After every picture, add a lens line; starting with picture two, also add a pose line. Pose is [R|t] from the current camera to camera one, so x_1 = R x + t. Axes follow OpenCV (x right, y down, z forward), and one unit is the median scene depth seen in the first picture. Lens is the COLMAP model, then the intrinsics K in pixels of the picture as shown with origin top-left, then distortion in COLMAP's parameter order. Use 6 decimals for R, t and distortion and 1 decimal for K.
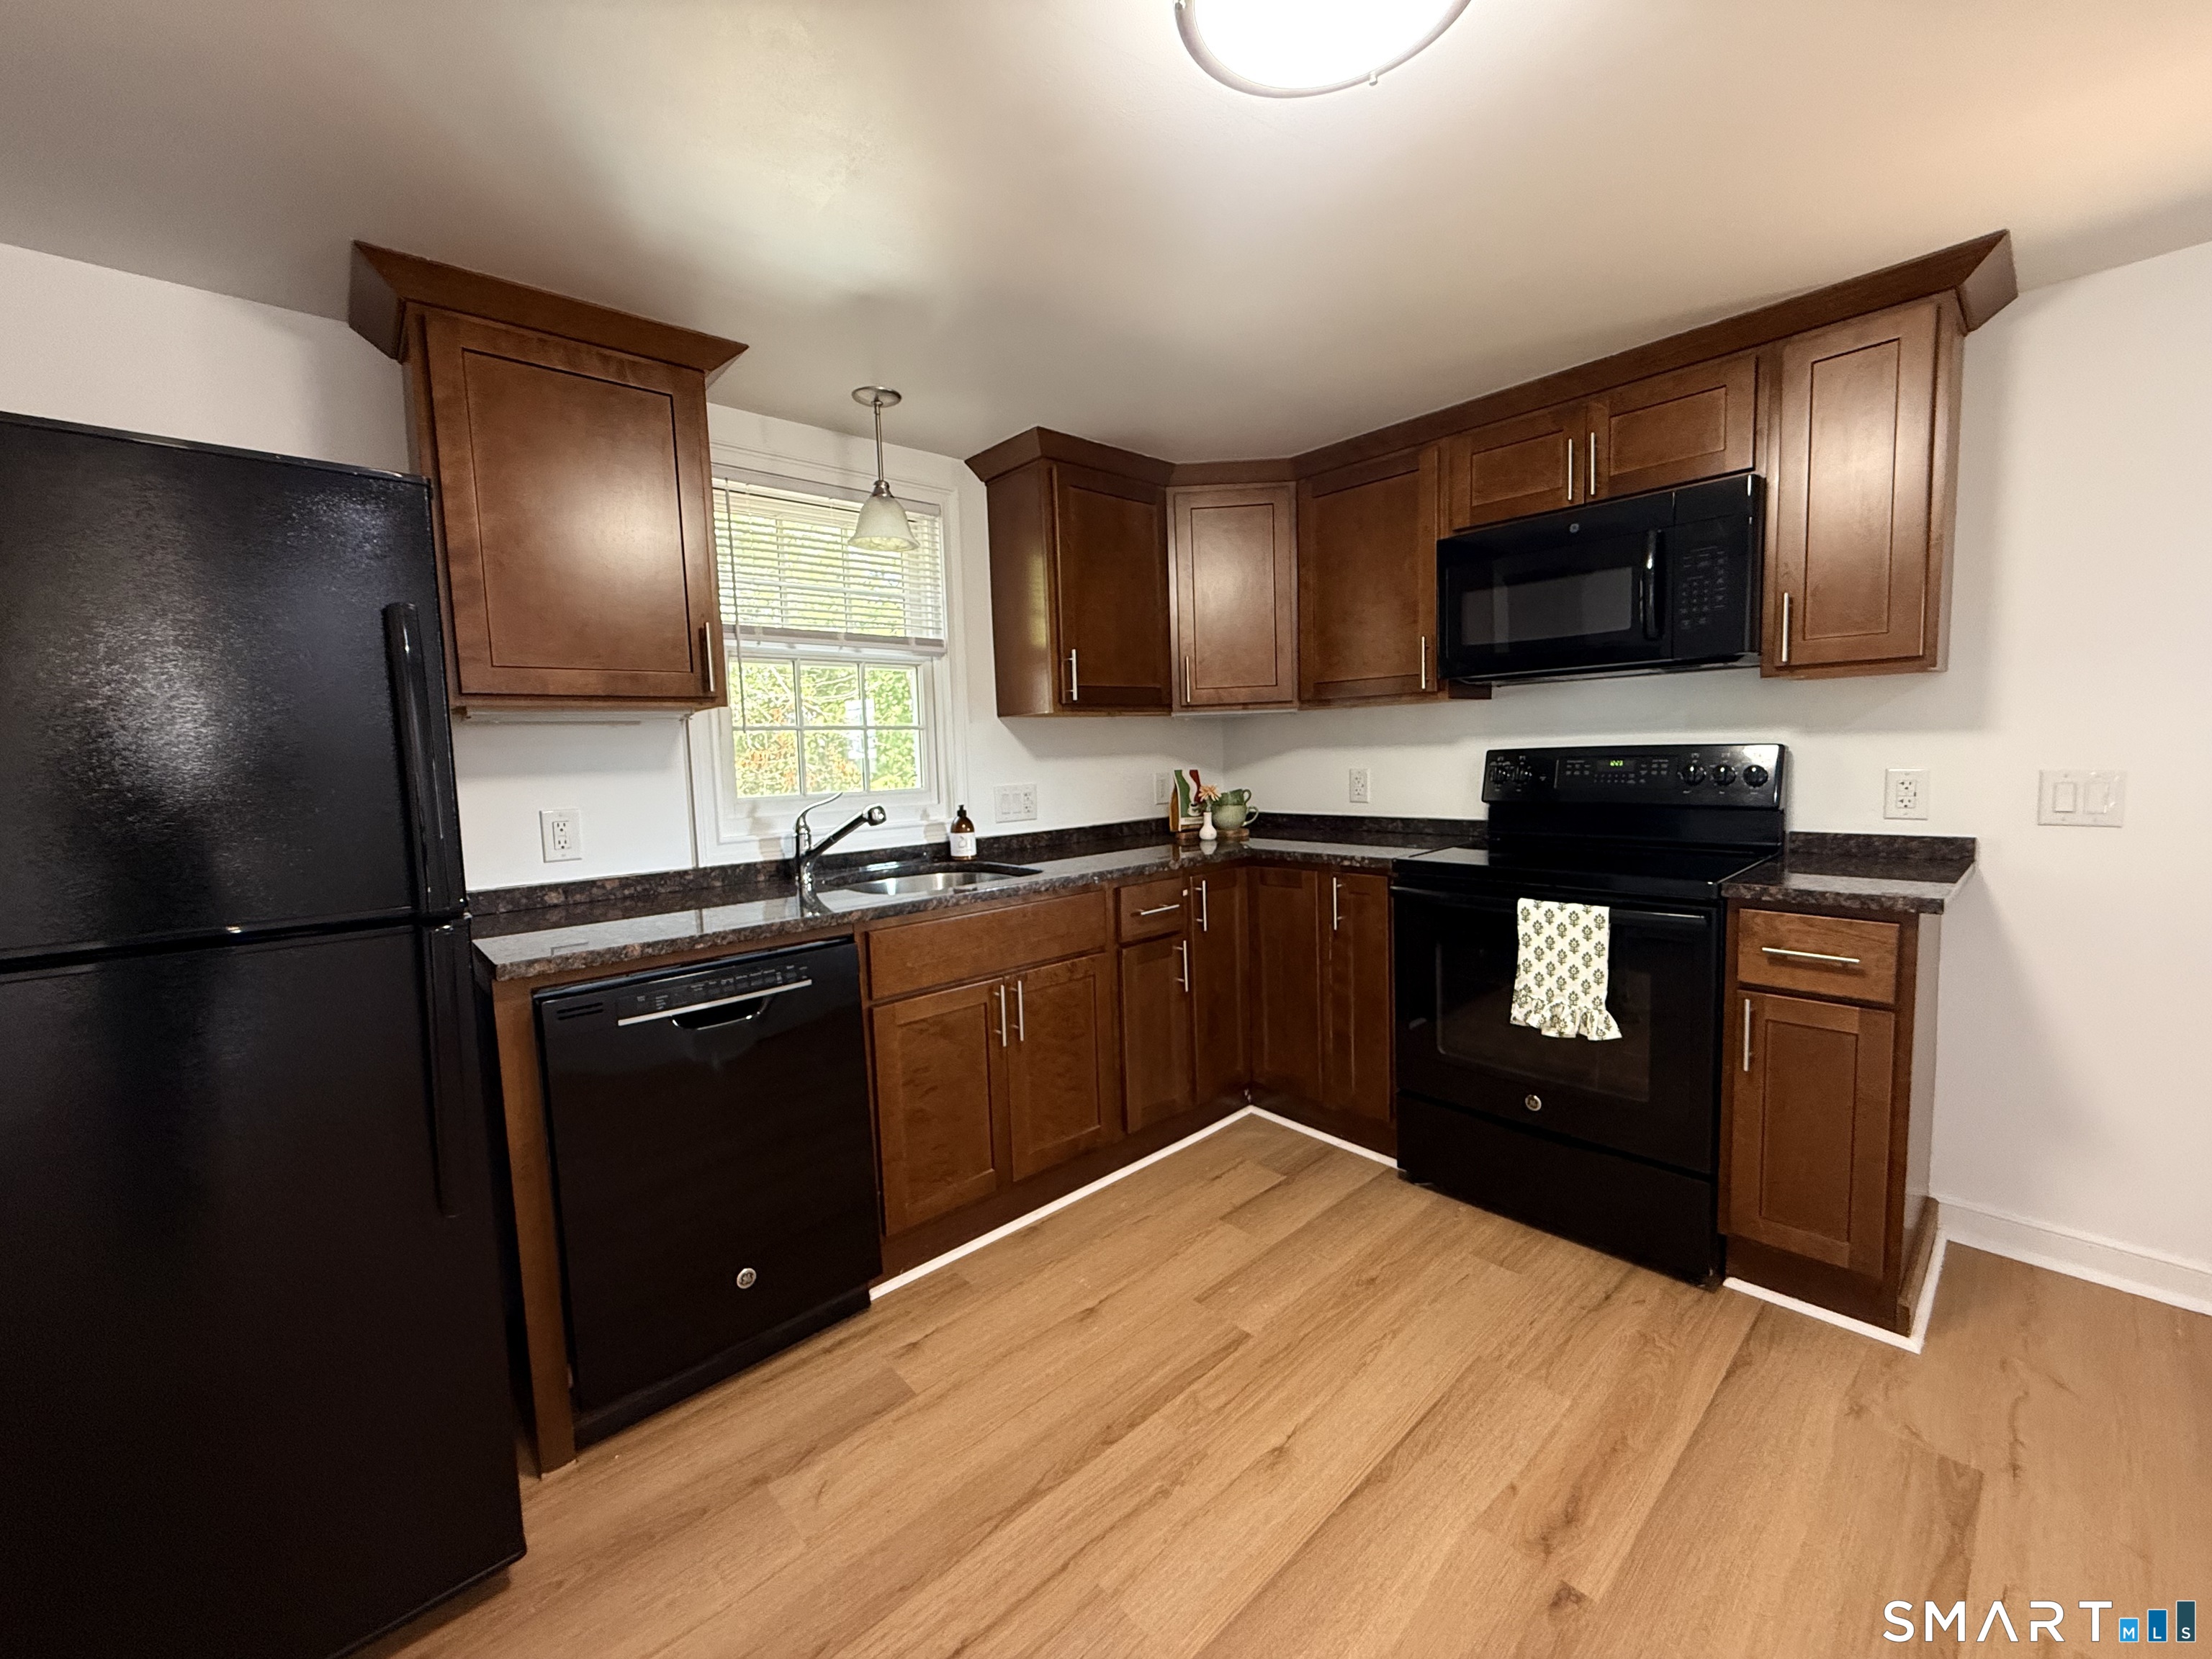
lens RADIAL K [[888.0, 0, 1101.7], [0, 888.0, 823.9], [0, 0, 1]] dist [0.001202, -0.000053]
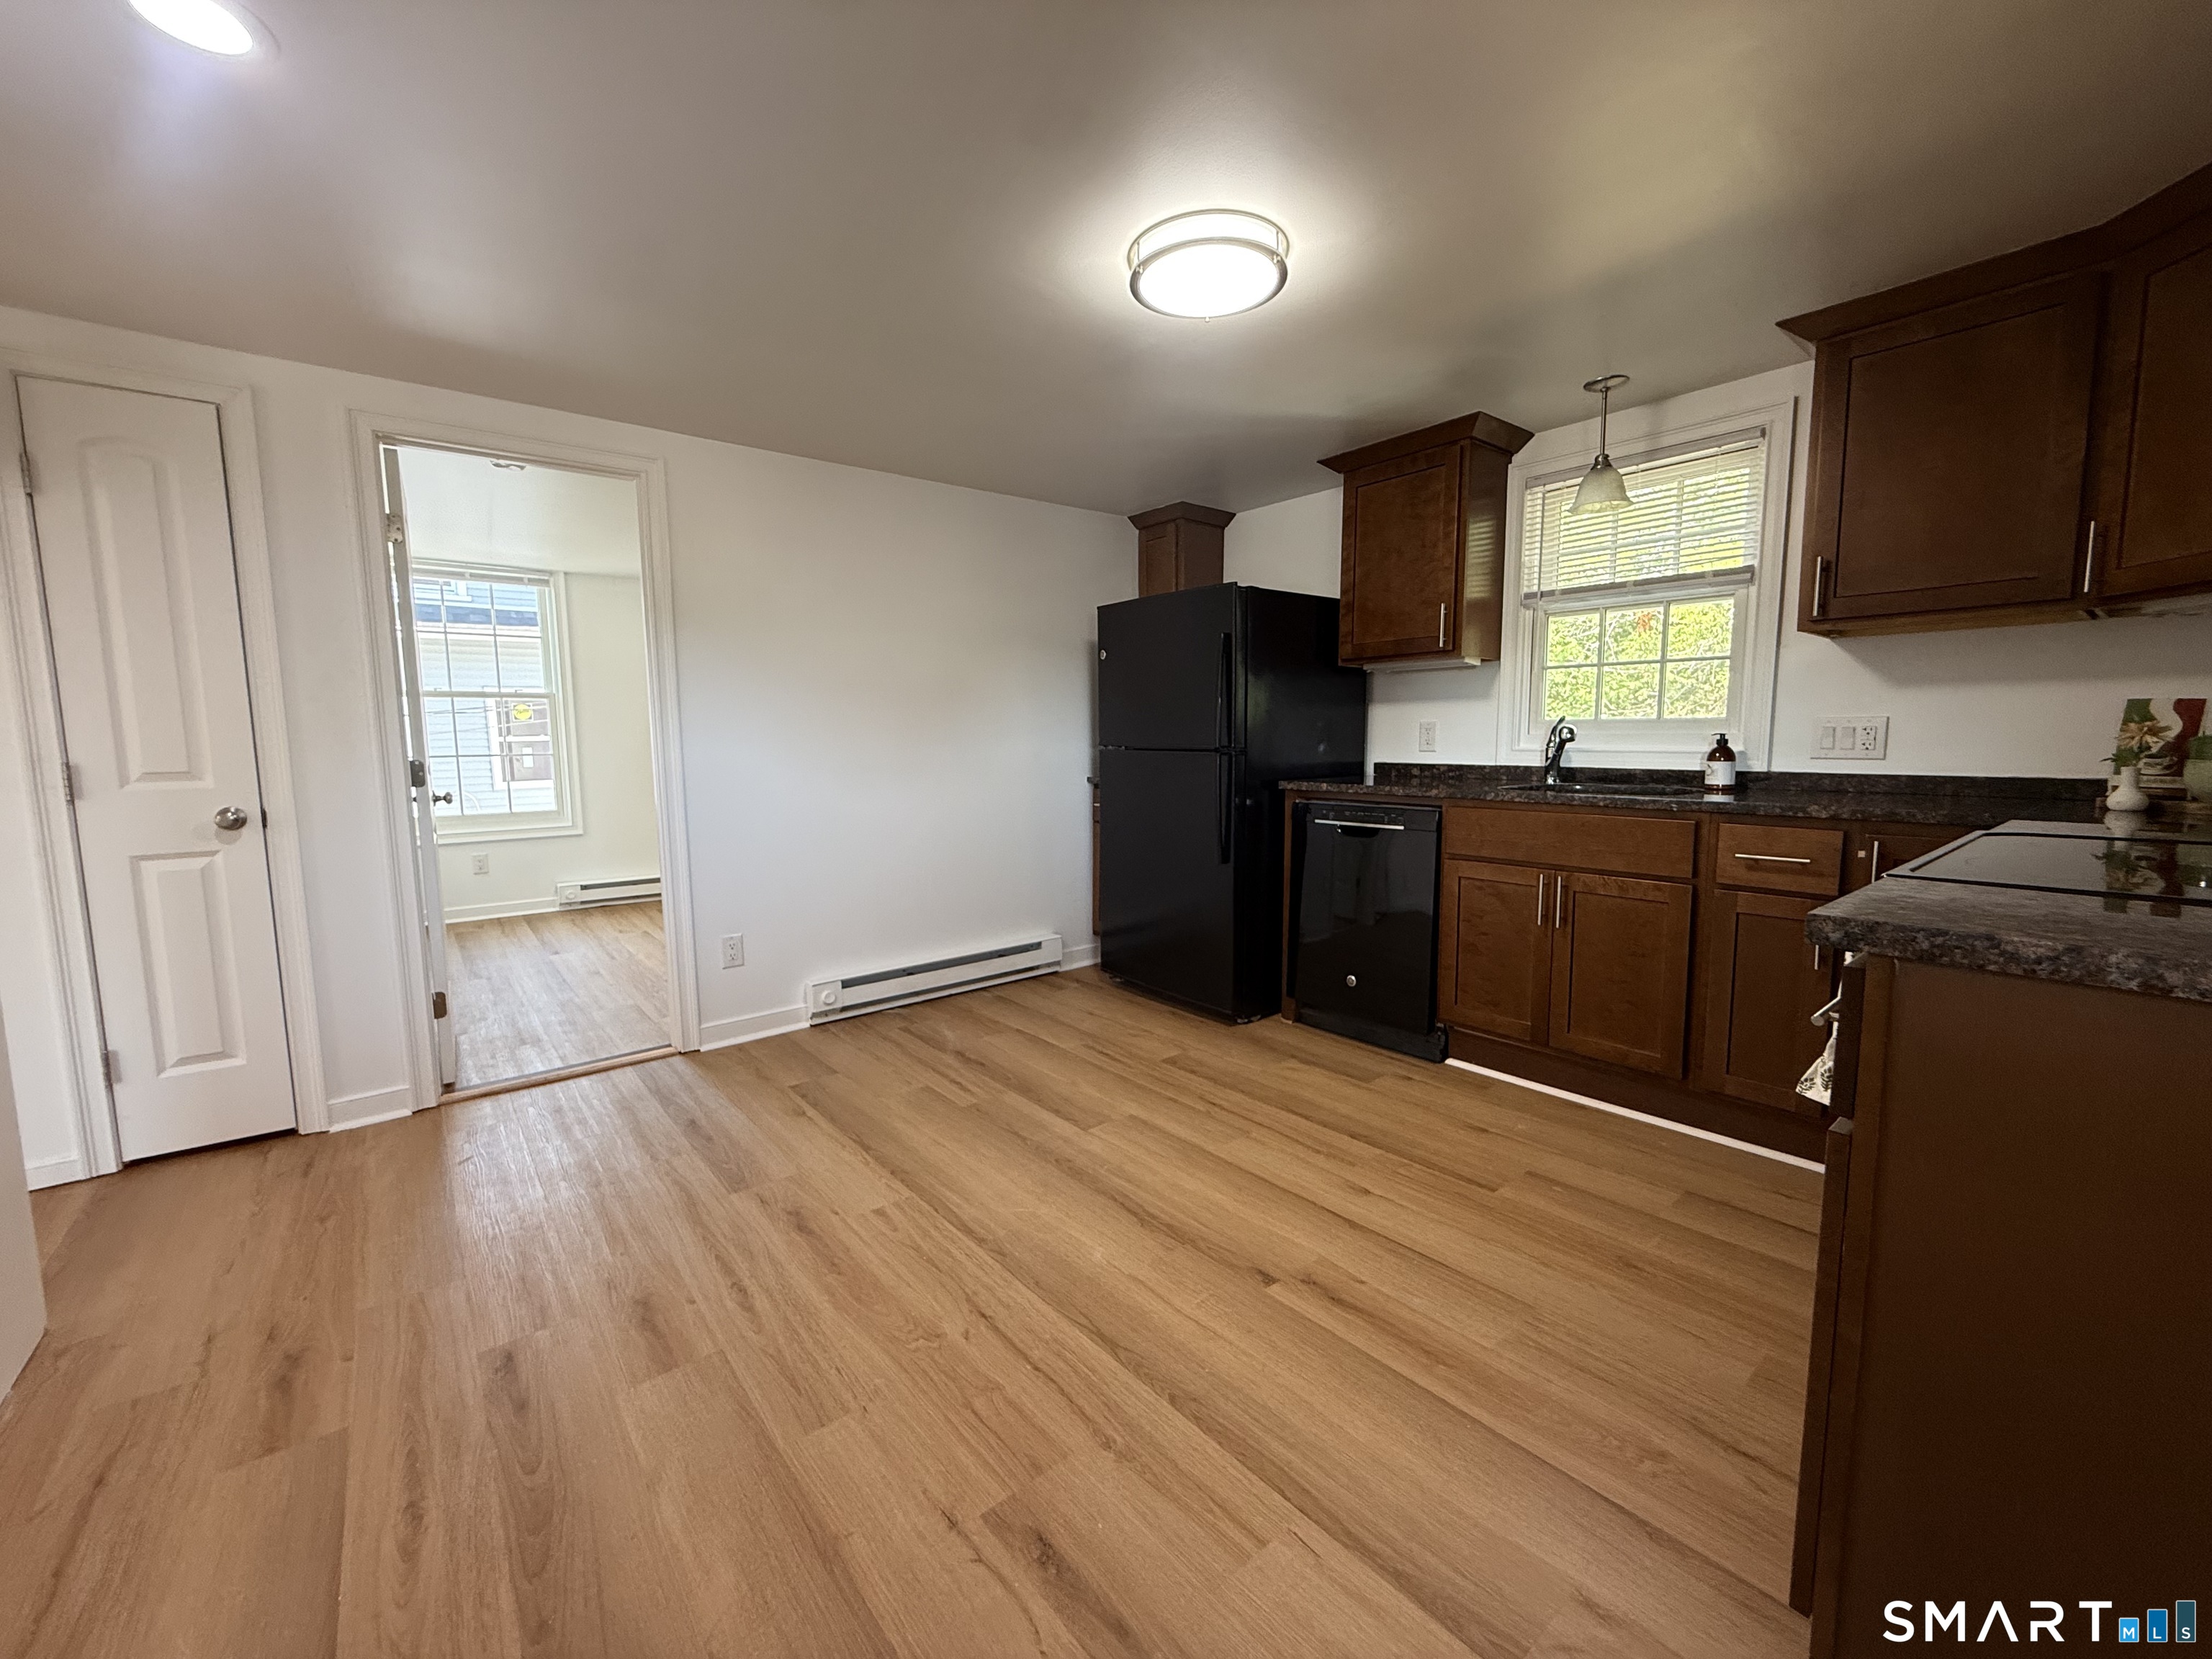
lens RADIAL K [[888.0, 0, 1099.8], [0, 888.0, 815.0], [0, 0, 1]] dist [0.001202, -0.000053]
pose [[-0.057506, 0.121675, -0.990903, 1.132049], [-0.075200, 0.989198, 0.125830, -0.005493], [0.995509, 0.081752, -0.047735, 0.459195]]
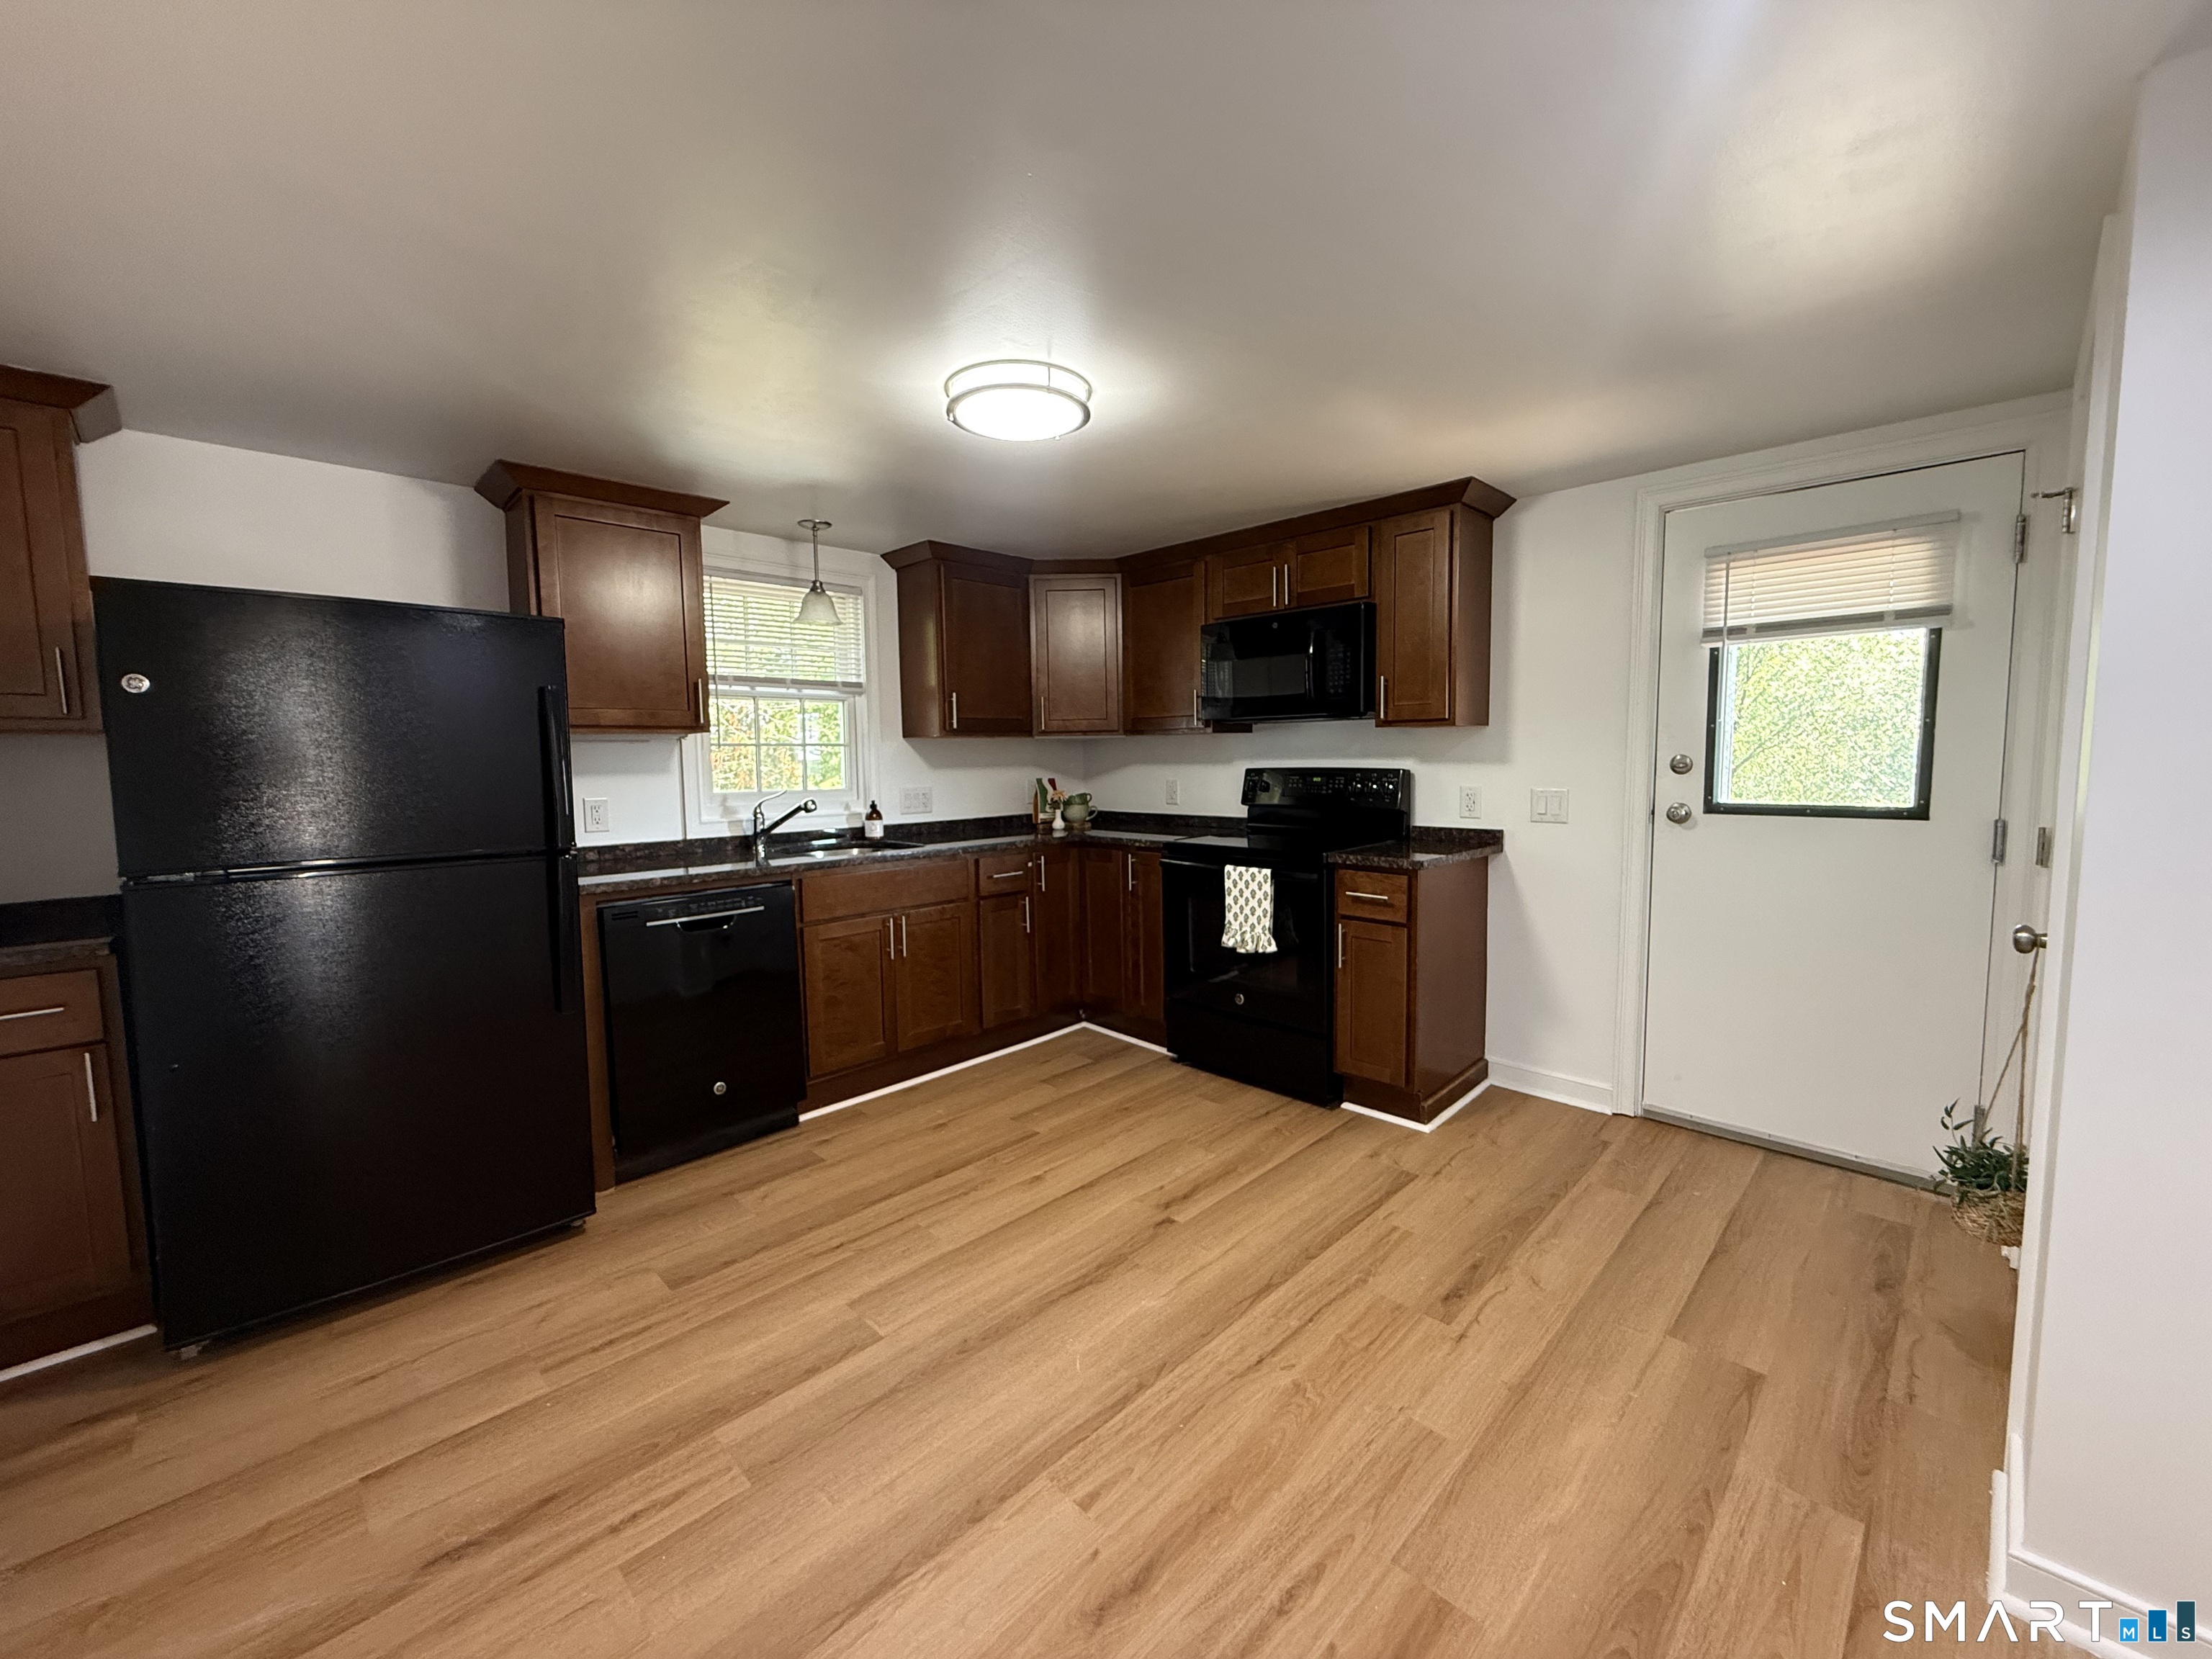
lens RADIAL K [[888.0, 0, 1100.5], [0, 888.0, 823.6], [0, 0, 1]] dist [0.001202, -0.000053]
pose [[0.998706, 0.014925, 0.048607, 0.171437], [-0.014609, 0.999870, -0.006857, 0.024867], [-0.048703, 0.006138, 0.998794, -0.542423]]
